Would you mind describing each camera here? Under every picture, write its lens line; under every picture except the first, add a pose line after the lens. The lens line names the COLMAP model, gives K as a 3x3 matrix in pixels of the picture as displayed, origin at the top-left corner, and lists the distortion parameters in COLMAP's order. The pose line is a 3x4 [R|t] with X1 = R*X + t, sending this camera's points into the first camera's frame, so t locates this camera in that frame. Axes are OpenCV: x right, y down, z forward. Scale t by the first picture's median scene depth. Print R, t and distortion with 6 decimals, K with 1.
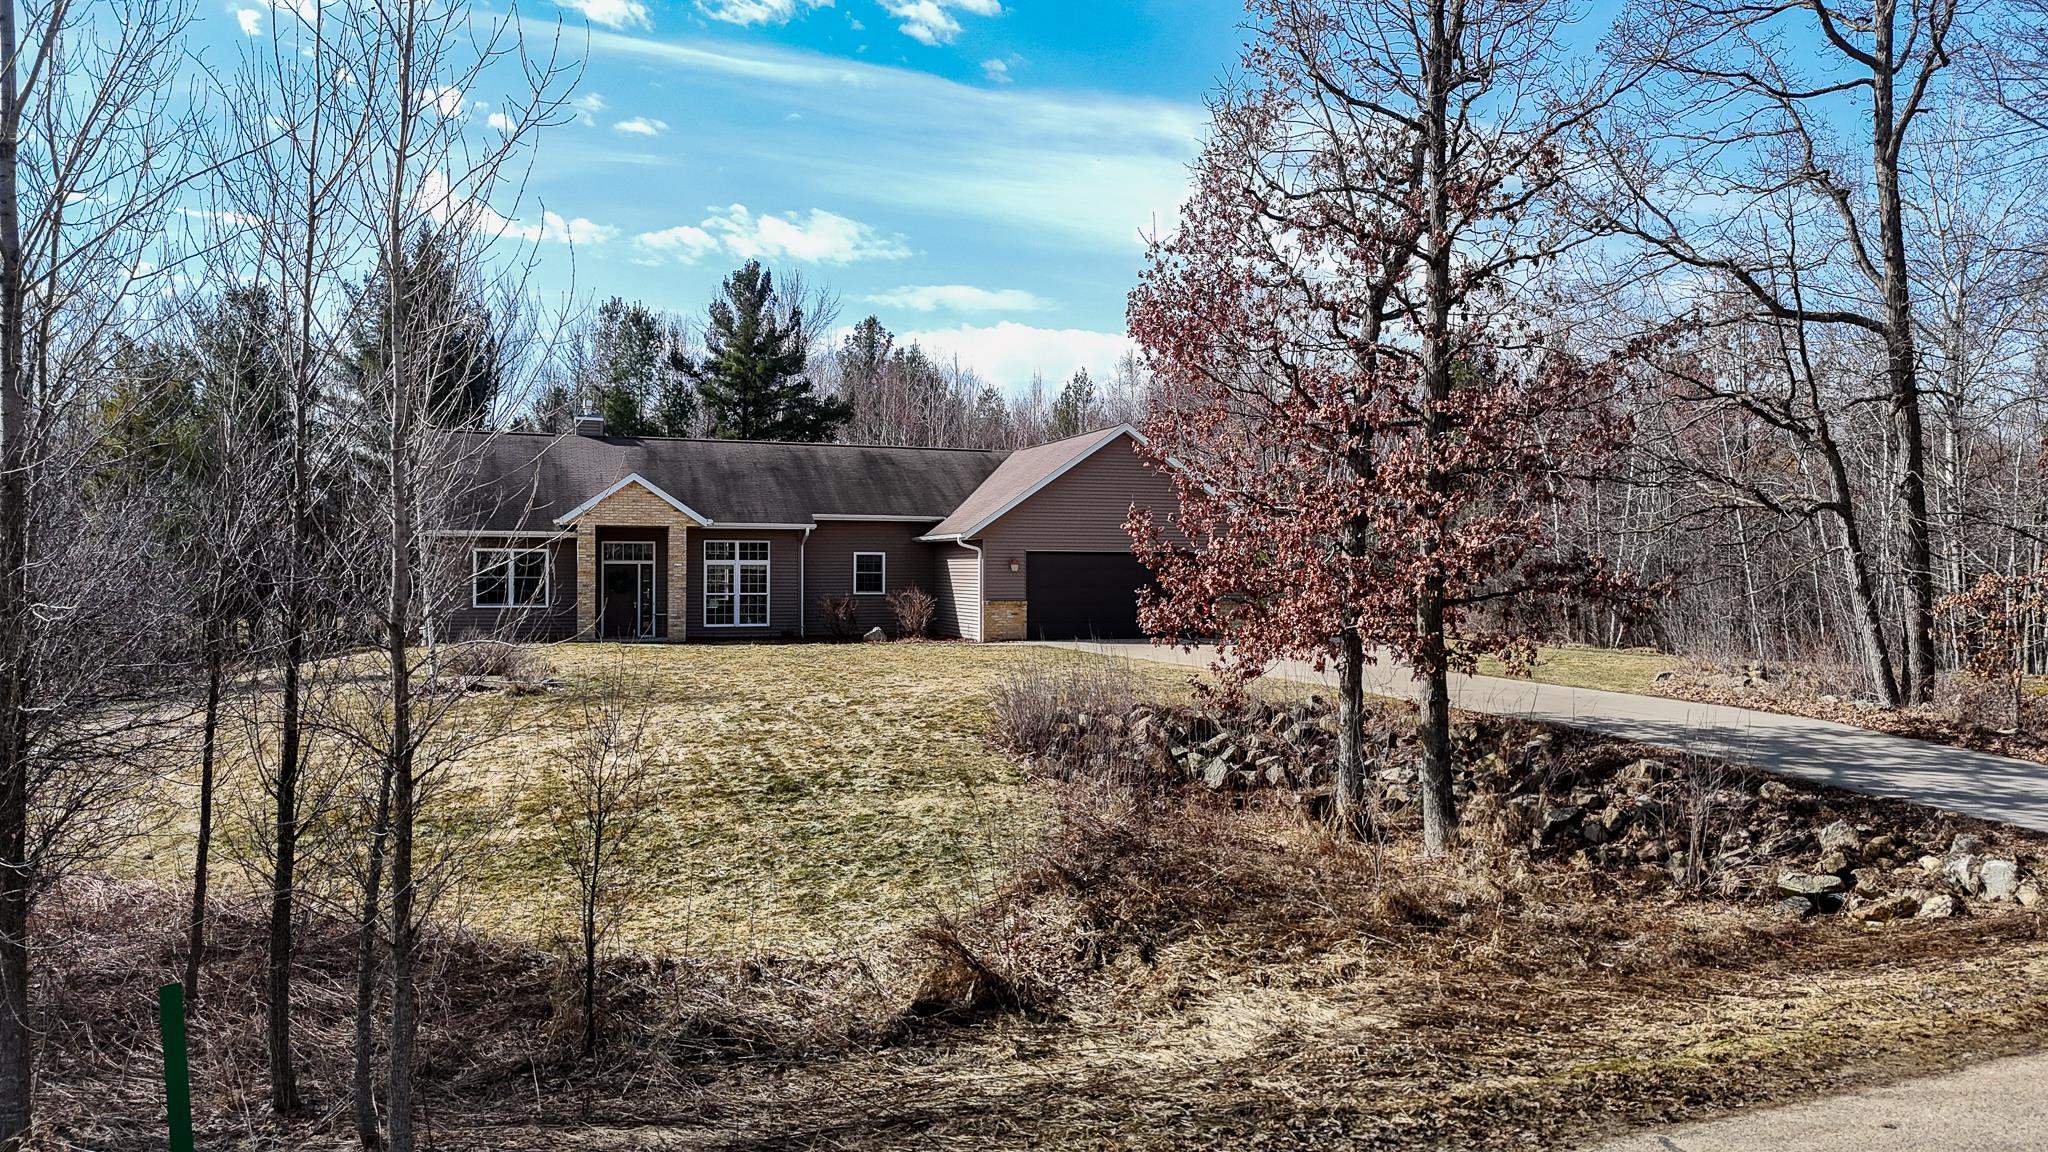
lens RADIAL K [[1532.2, 0, 1024.0], [0, 1532.2, 576.0], [0, 0, 1]] dist [0.045573, -0.000338]
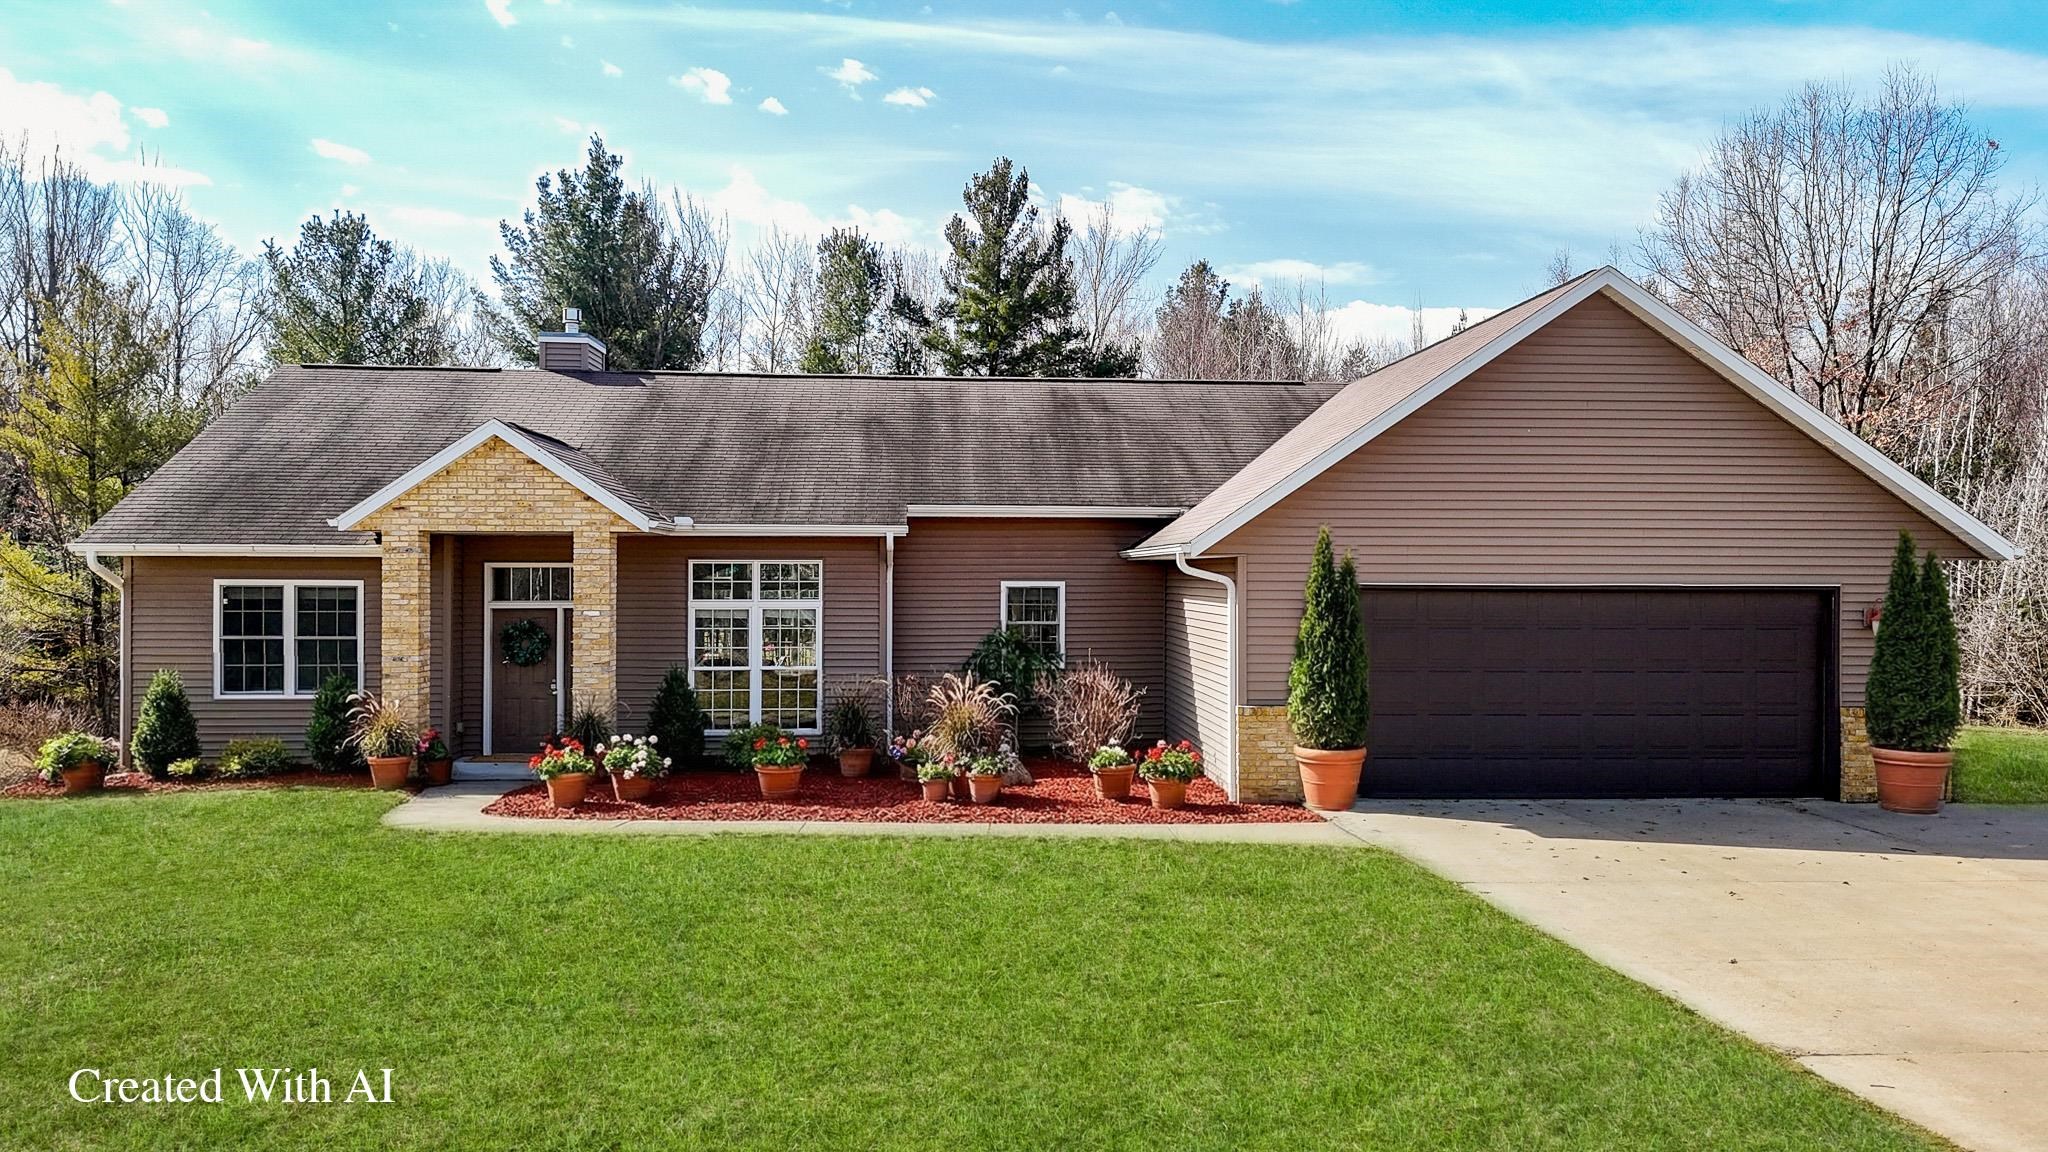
lens RADIAL K [[1532.2, 0, 1024.0], [0, 1532.2, 576.0], [0, 0, 1]] dist [0.045573, -0.000338]
pose [[0.968509, -0.000408, -0.248977, 0.017078], [-0.000362, 0.999995, -0.003048, -0.014615], [0.248977, 0.003042, 0.968505, 0.483901]]
